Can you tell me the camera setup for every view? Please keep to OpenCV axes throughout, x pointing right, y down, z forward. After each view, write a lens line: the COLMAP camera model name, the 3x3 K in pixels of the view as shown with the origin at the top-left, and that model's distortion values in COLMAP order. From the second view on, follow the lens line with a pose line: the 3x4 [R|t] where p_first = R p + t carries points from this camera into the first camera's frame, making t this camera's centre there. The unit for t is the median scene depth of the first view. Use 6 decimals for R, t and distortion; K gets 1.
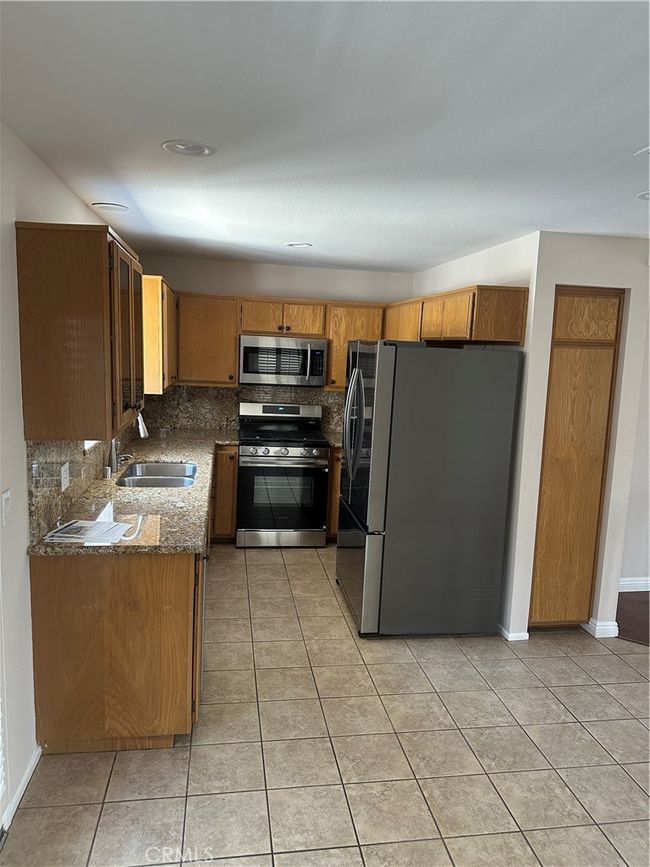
lens RADIAL K [[615.2, 0, 325.0], [0, 615.2, 433.5], [0, 0, 1]] dist [0.102646, -0.117142]
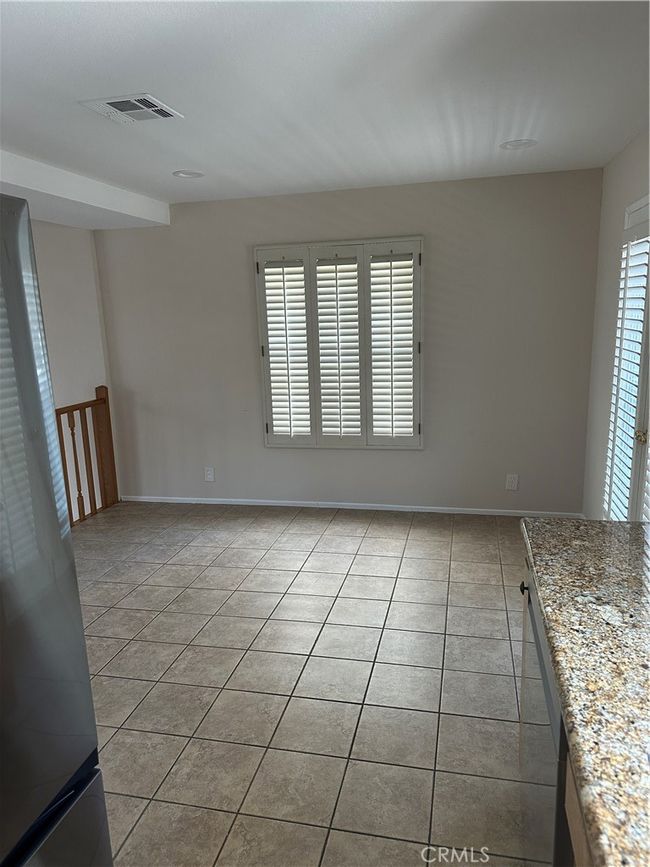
lens RADIAL K [[615.2, 0, 325.0], [0, 615.2, 433.5], [0, 0, 1]] dist [0.102646, -0.117142]
pose [[-0.924668, -0.092219, 0.369438, -0.236385], [0.042436, 0.939227, 0.340663, -0.191921], [-0.378402, 0.330678, -0.864560, 1.664814]]
